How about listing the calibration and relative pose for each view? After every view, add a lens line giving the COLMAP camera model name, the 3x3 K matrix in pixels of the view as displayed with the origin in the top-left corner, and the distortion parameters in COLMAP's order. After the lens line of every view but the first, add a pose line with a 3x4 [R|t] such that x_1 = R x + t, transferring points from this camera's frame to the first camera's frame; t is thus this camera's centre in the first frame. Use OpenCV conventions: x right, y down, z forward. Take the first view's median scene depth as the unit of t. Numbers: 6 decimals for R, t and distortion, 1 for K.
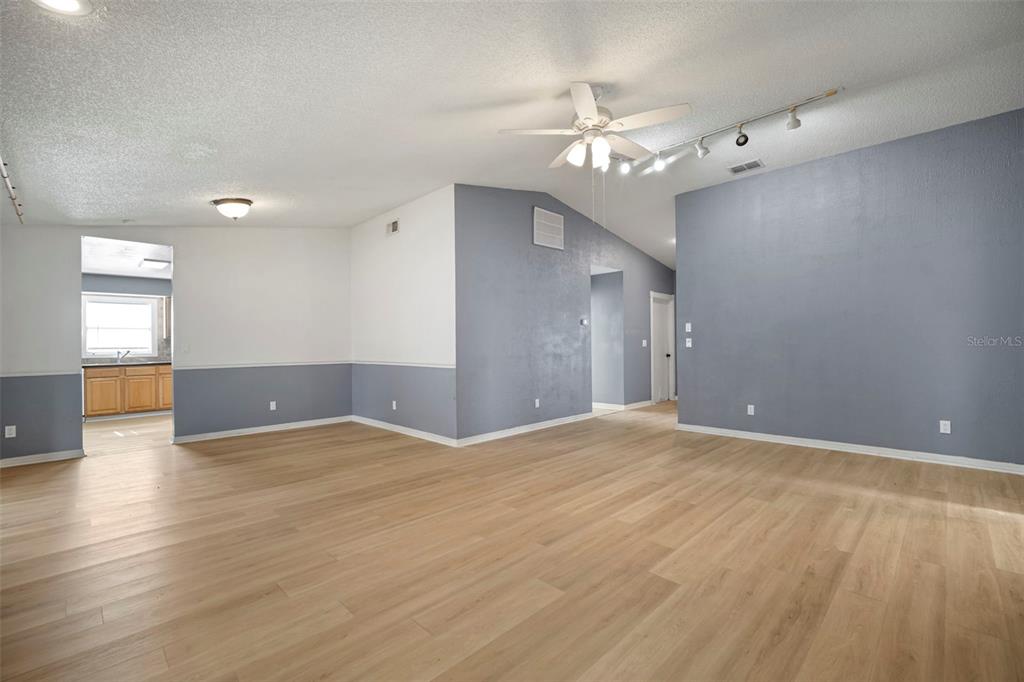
lens RADIAL K [[445.1, 0, 512.5], [0, 445.1, 345.8], [0, 0, 1]] dist [-0.001542, 0.000998]
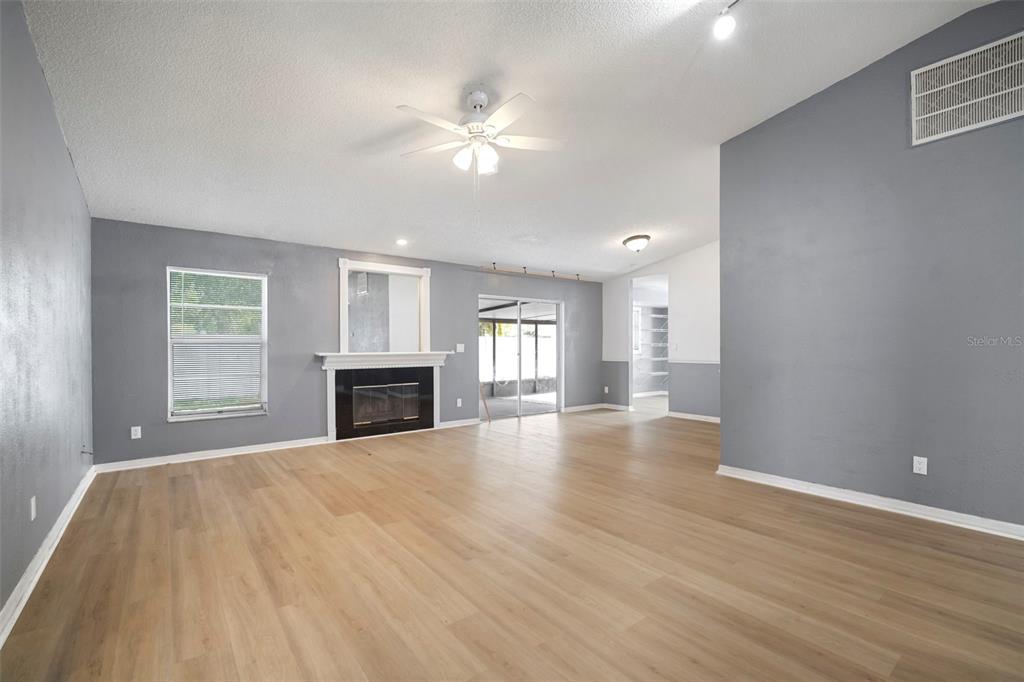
lens RADIAL K [[453.8, 0, 512.3], [0, 453.8, 346.0], [0, 0, 1]] dist [-0.001260, -0.000082]
pose [[-0.134069, 0.008268, -0.990938, 1.152420], [0.002967, 0.999964, 0.007942, -0.015037], [0.990968, -0.001875, -0.134088, 1.164835]]
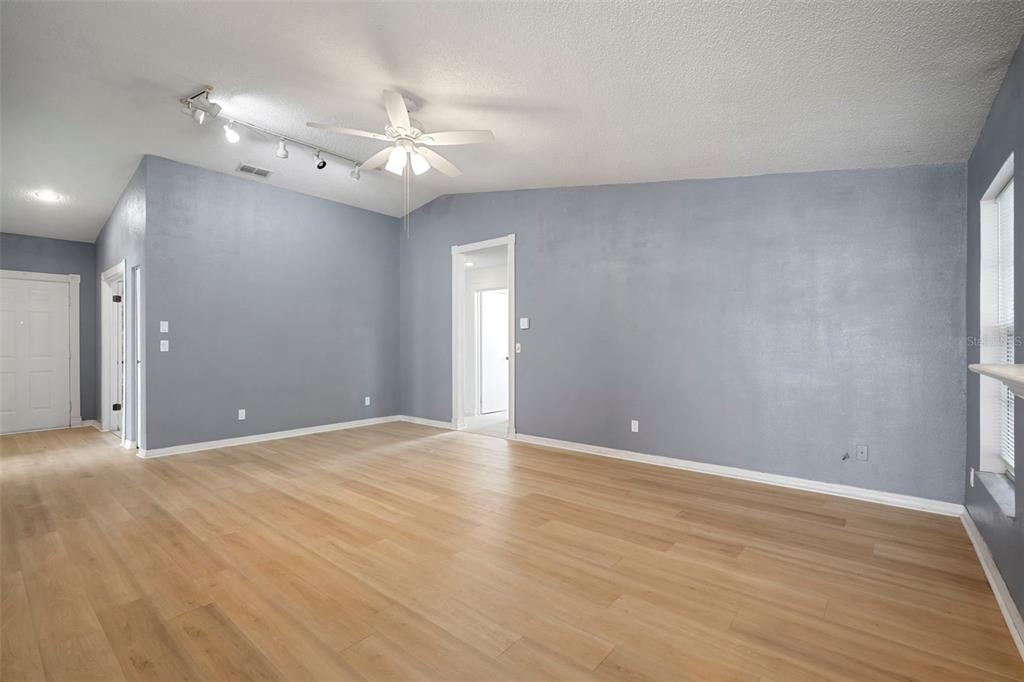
lens RADIAL K [[453.8, 0, 512.3], [0, 453.8, 346.0], [0, 0, 1]] dist [-0.001260, -0.000082]
pose [[-0.087640, 0.010177, 0.996100, -0.857264], [0.002993, 0.999946, -0.009953, 0.007184], [-0.996148, 0.002109, -0.087666, 0.811292]]
